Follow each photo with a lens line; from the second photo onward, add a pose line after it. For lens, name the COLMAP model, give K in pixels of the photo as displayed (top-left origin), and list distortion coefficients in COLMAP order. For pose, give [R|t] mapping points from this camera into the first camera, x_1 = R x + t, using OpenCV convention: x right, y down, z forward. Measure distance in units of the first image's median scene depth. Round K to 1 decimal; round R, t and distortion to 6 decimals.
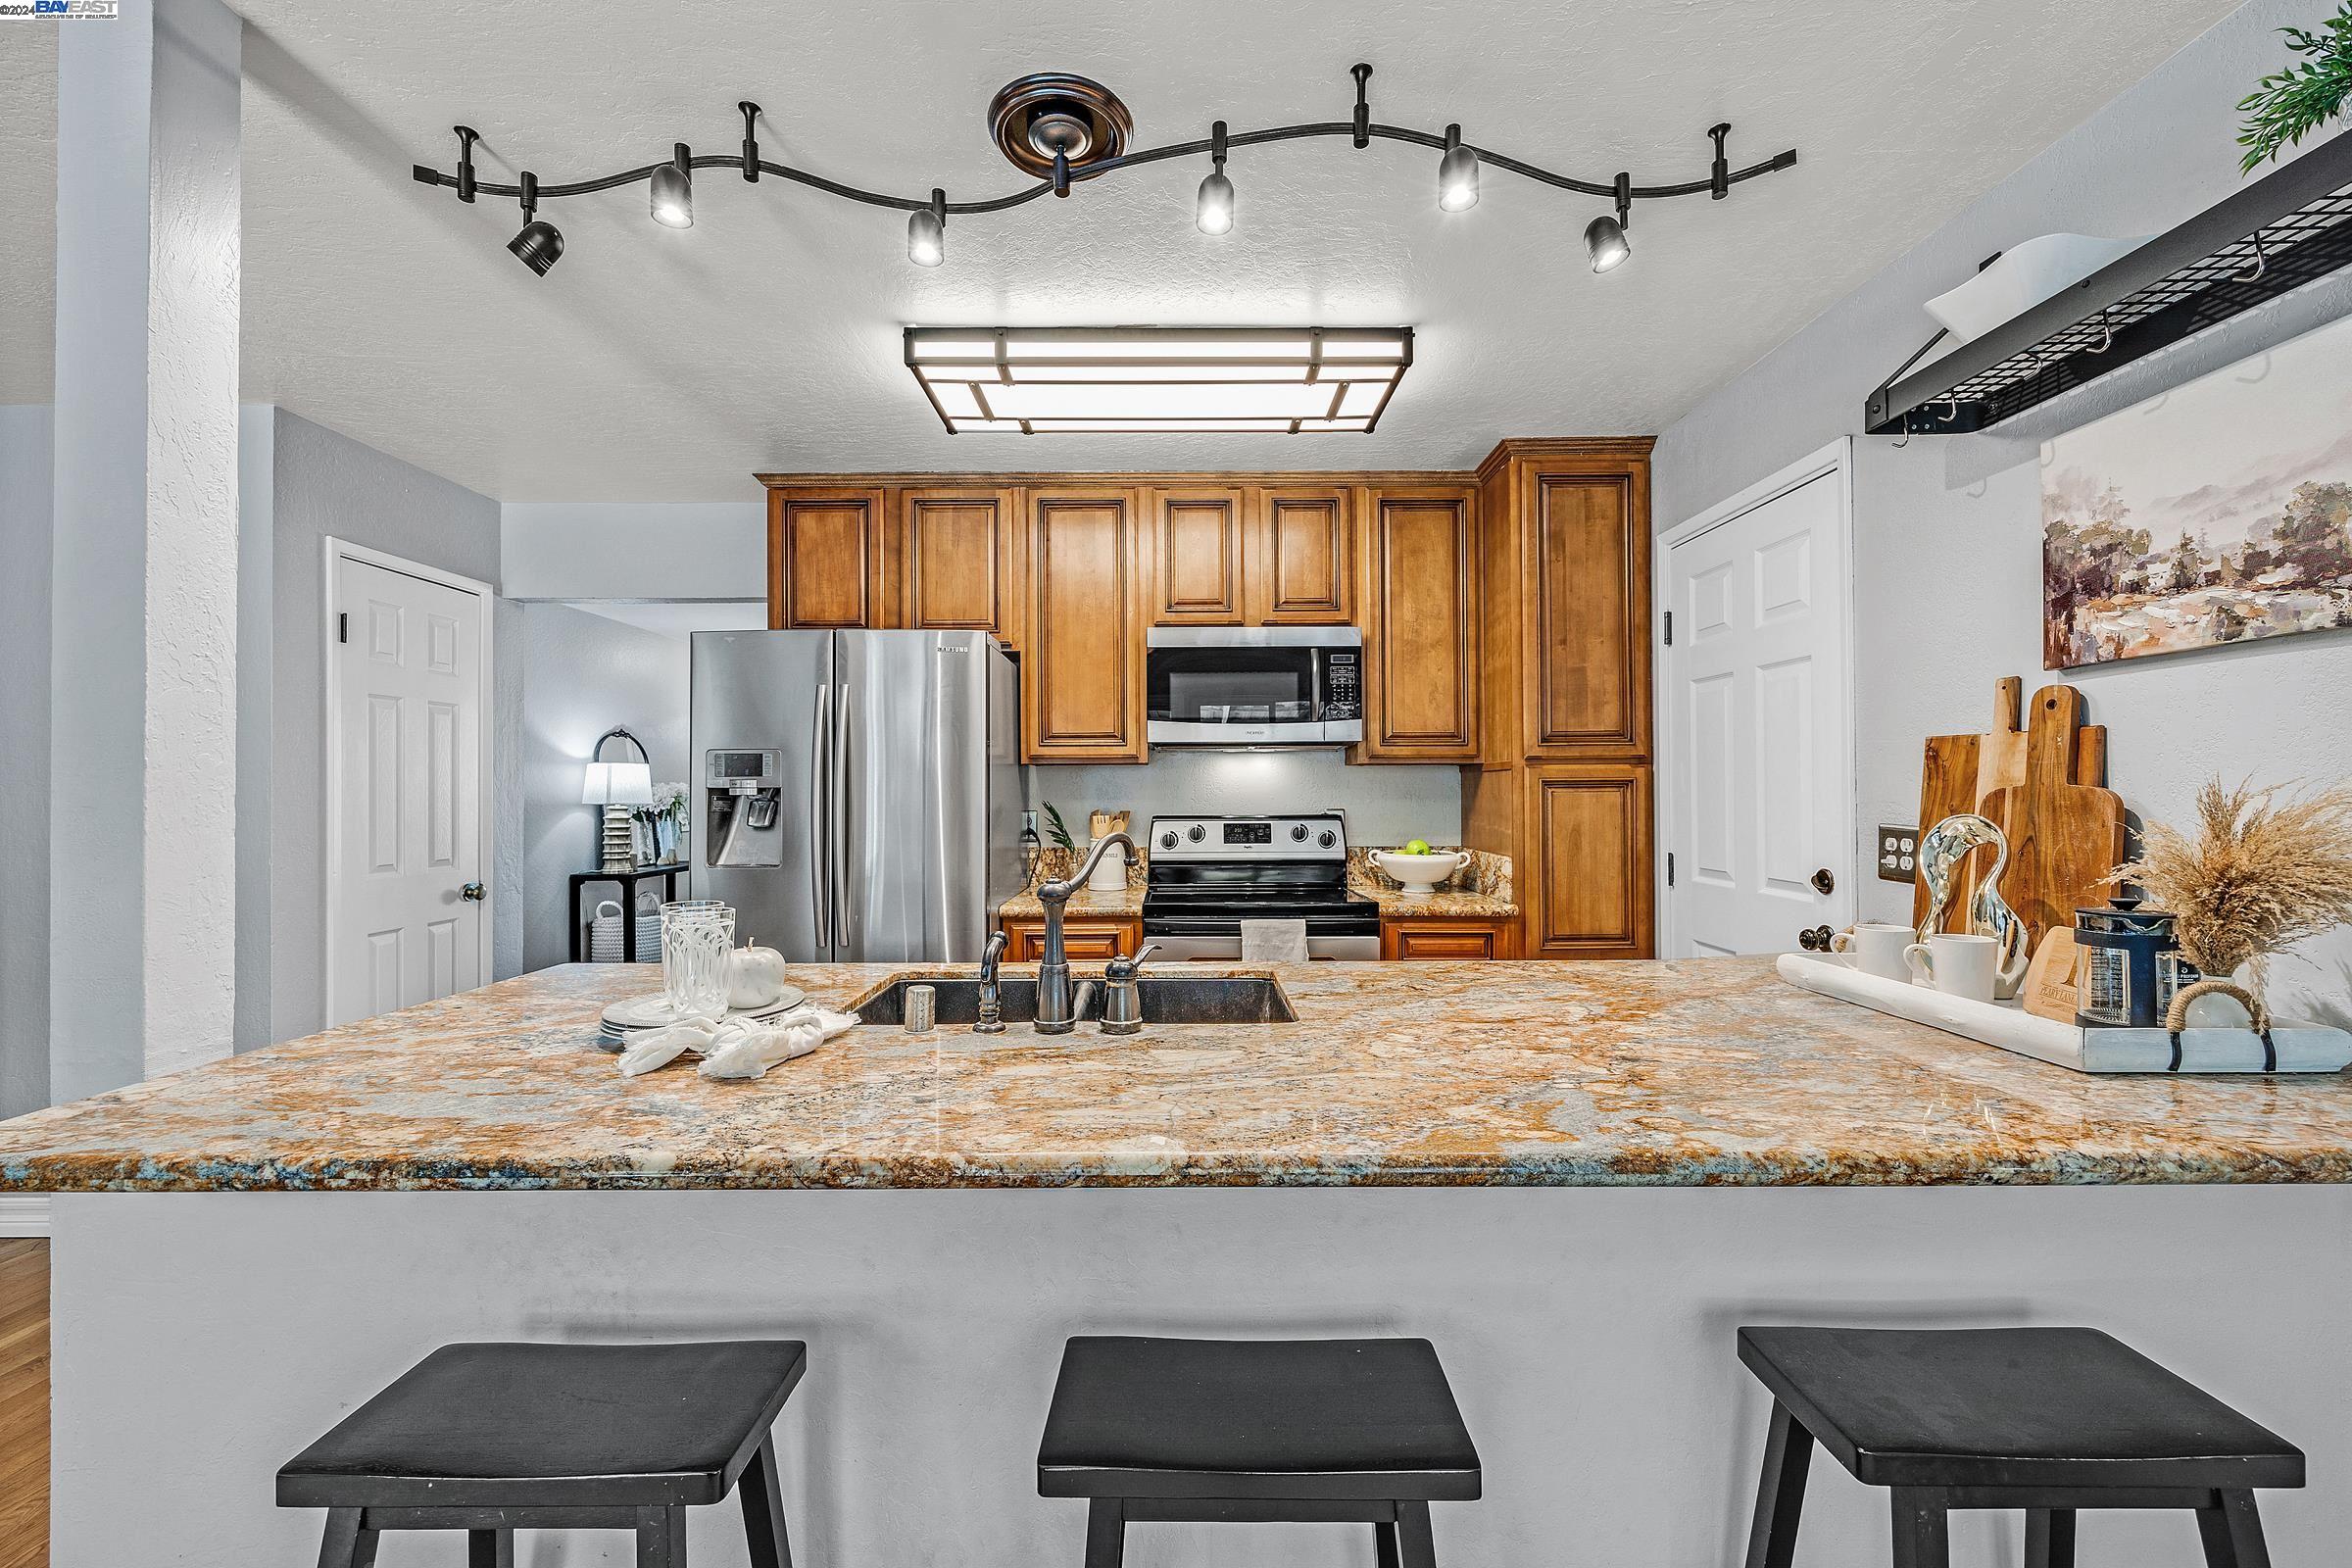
lens RADIAL K [[941.4, 0, 1177.8], [0, 941.4, 783.2], [0, 0, 1]] dist [-0.000386, 0.000212]
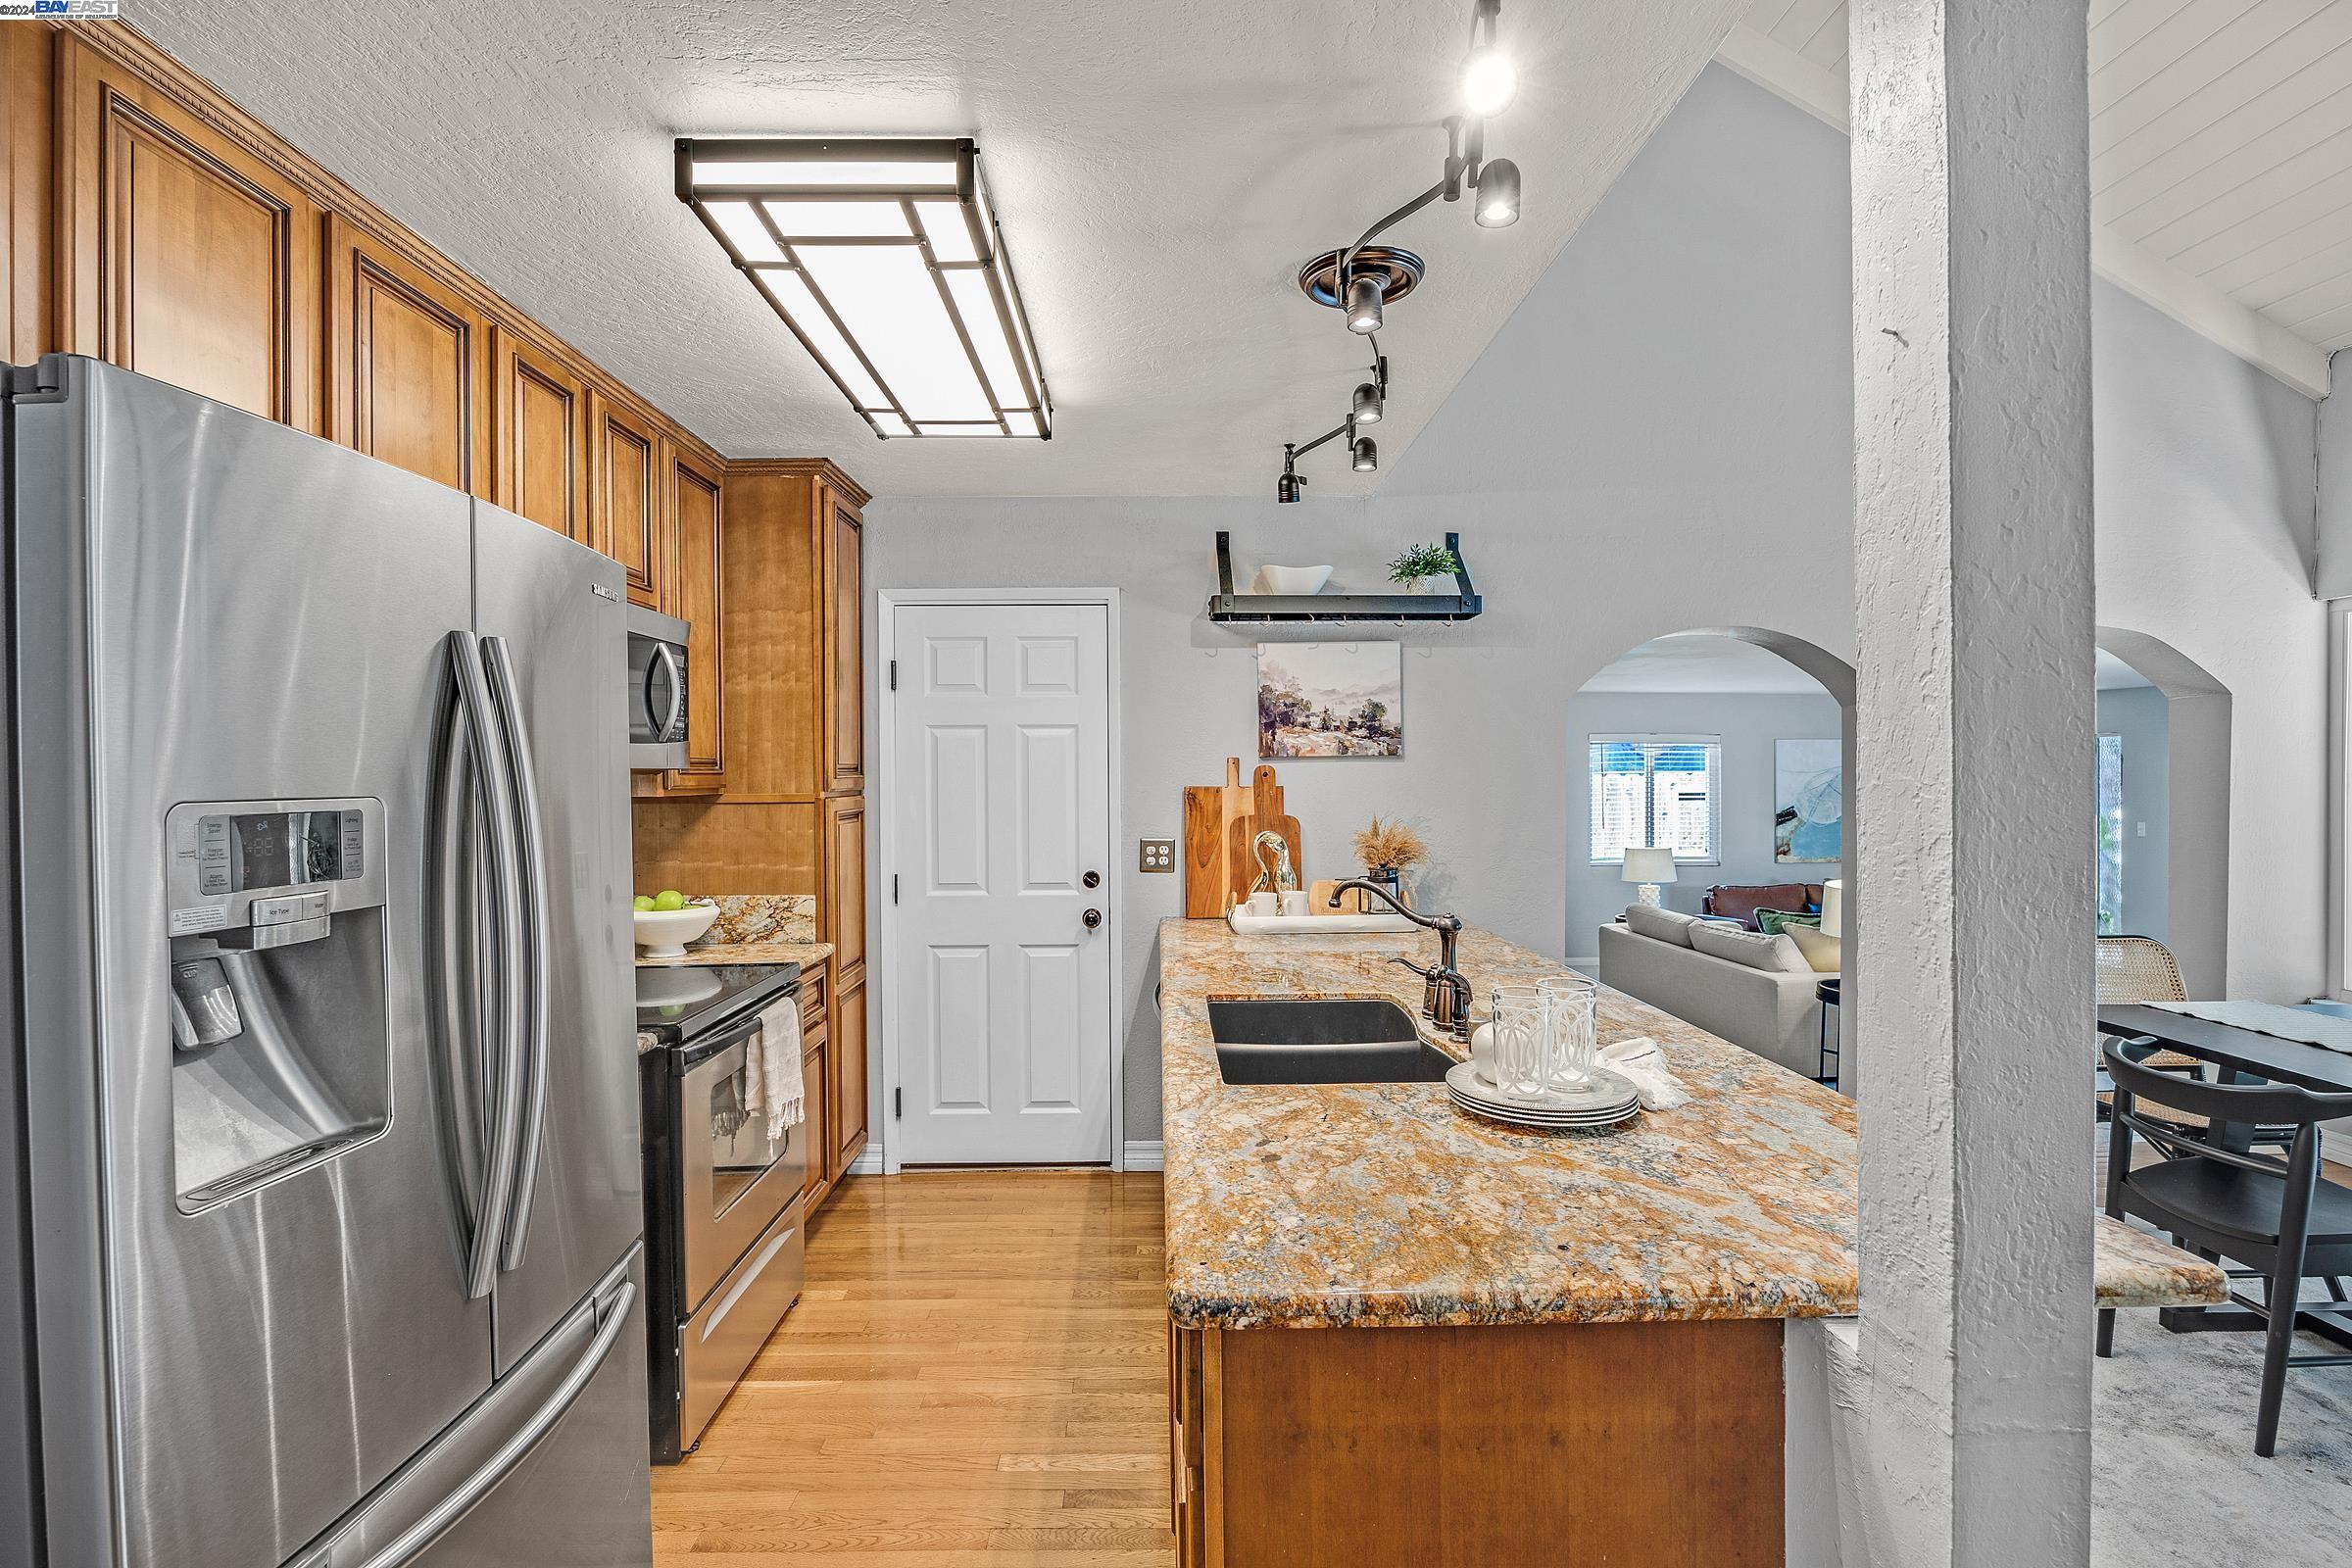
lens RADIAL K [[1104.4, 0, 1173.7], [0, 1104.4, 781.0], [0, 0, 1]] dist [-0.021706, 0.003190]
pose [[-0.019098, -0.002723, 0.999814, -1.057366], [0.000658, 0.999996, 0.002736, -0.055184], [-0.999817, 0.000710, -0.019097, 0.903192]]
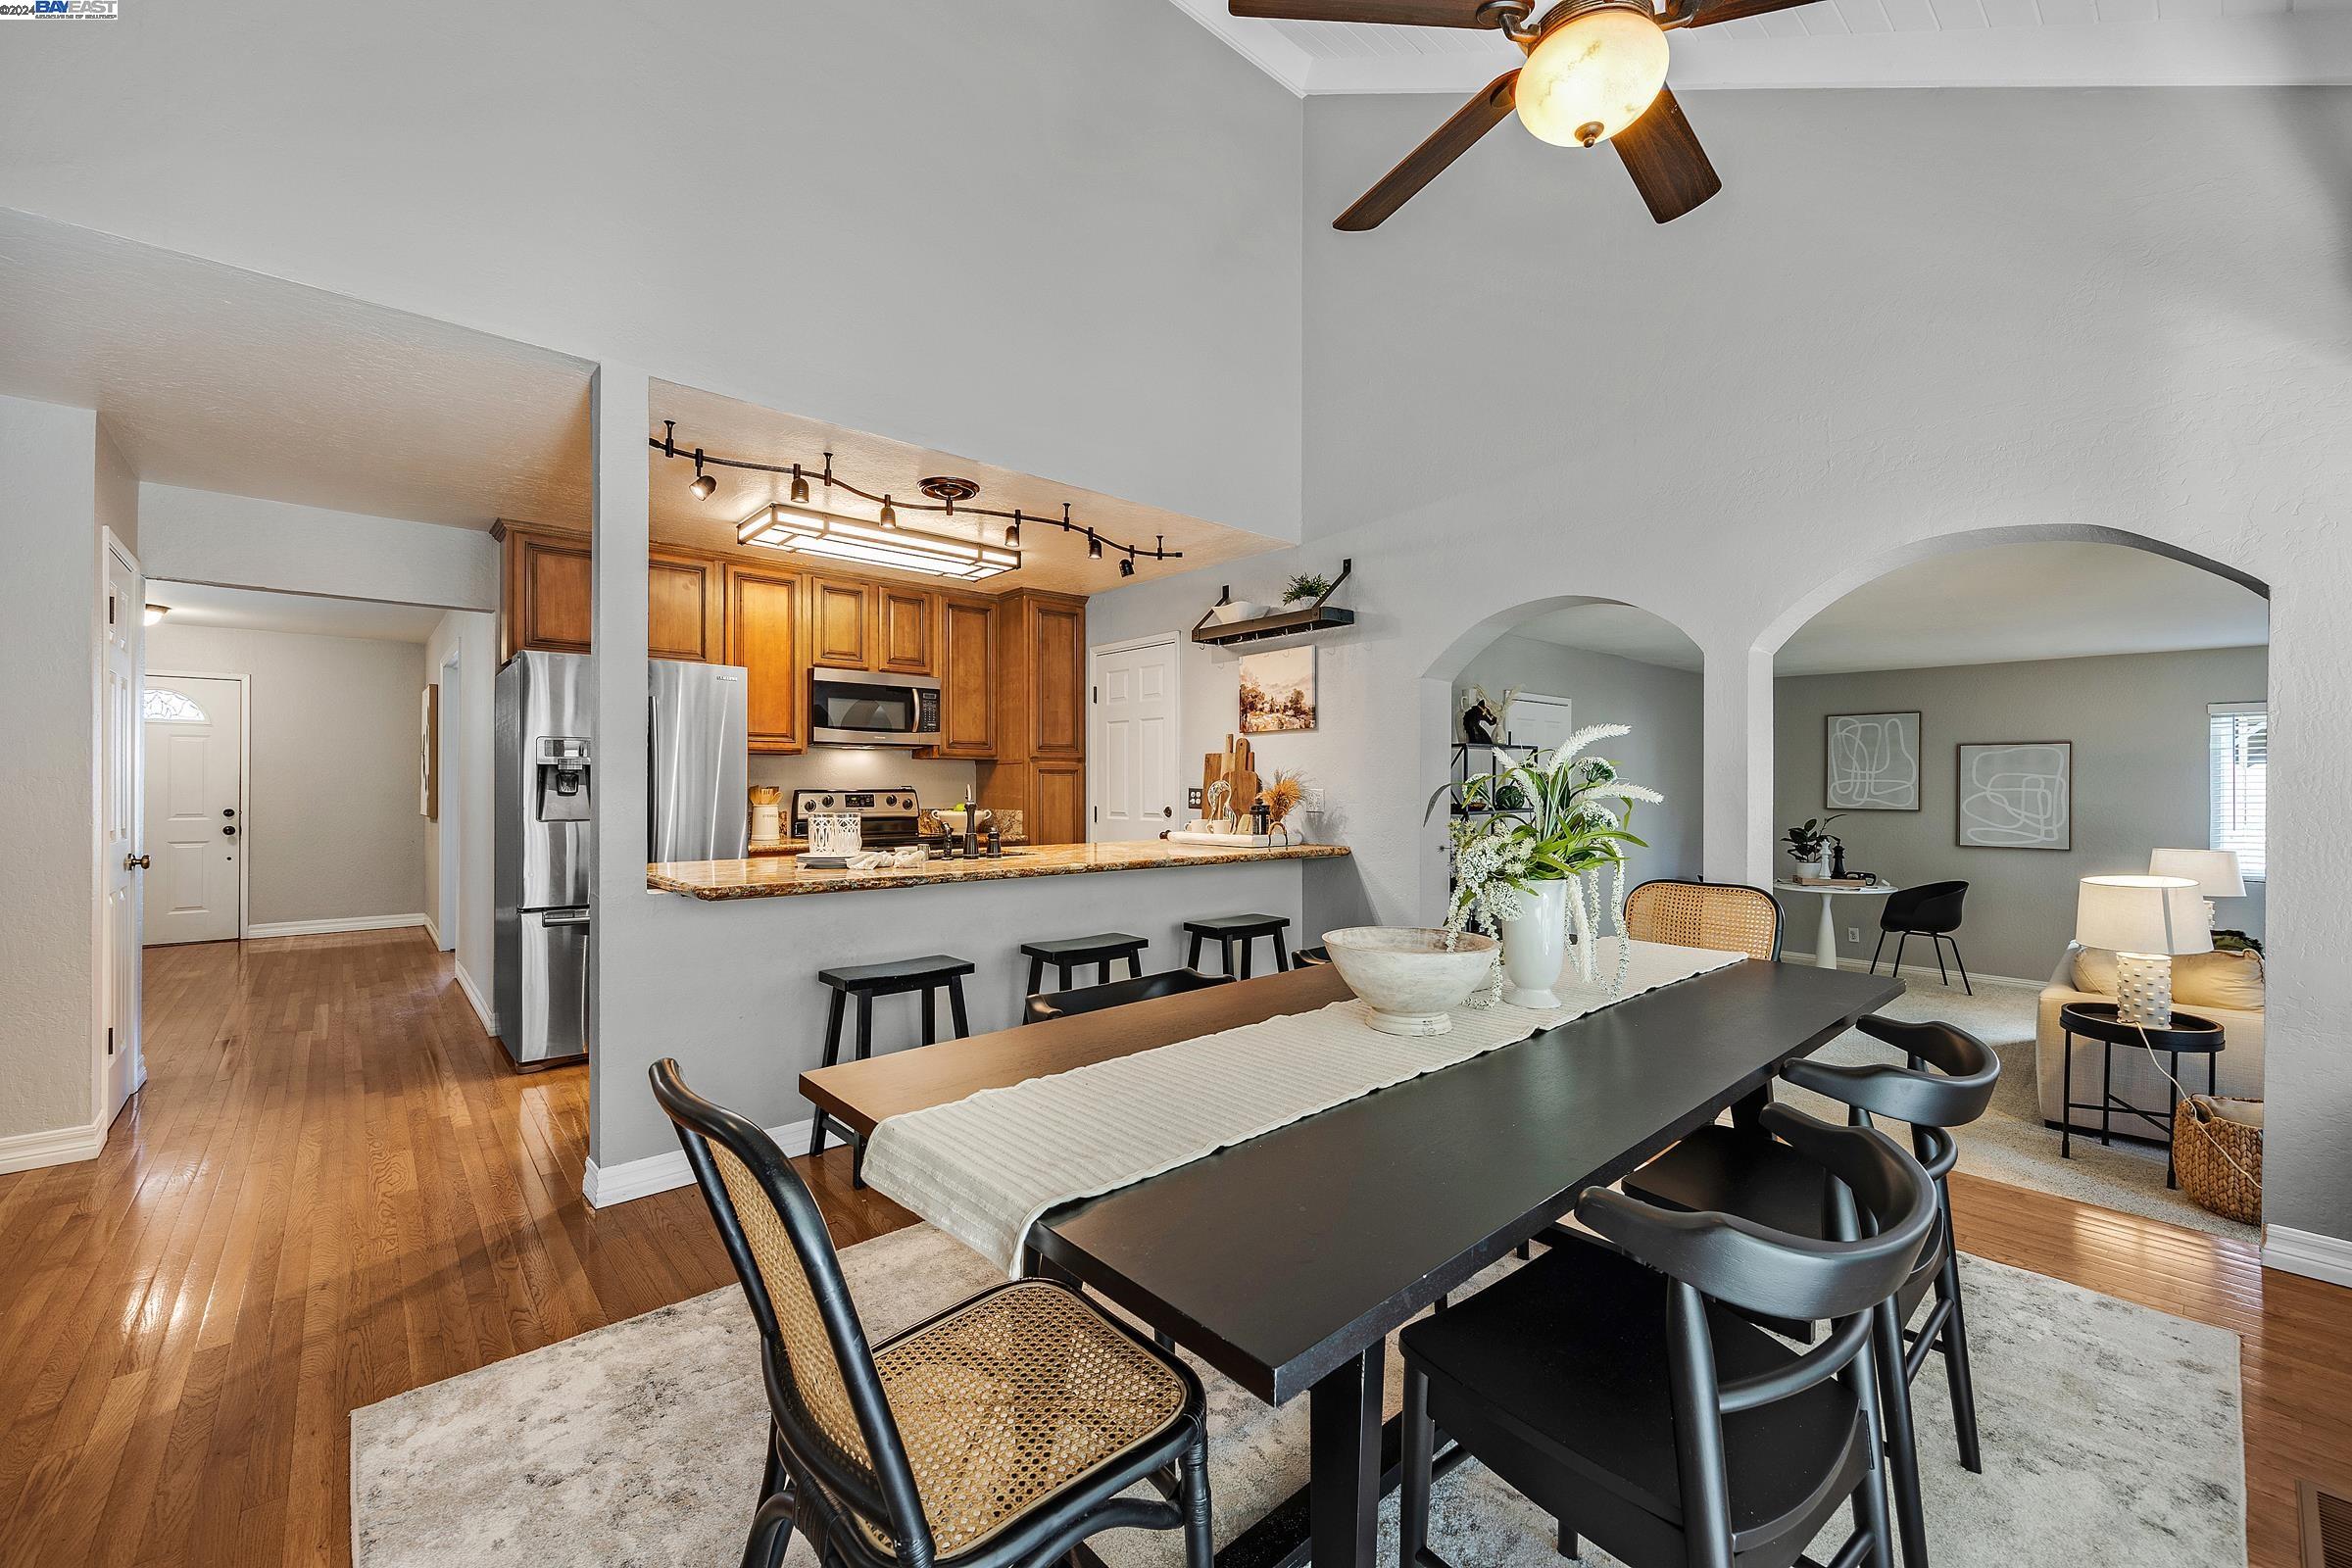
lens RADIAL K [[941.4, 0, 1166.2], [0, 941.4, 781.3], [0, 0, 1]] dist [-0.000386, 0.000212]
pose [[0.756904, 0.008657, 0.653469, -0.891912], [-0.008685, 0.999957, -0.003188, 0.033651], [-0.653469, -0.003262, 0.756946, -0.821401]]
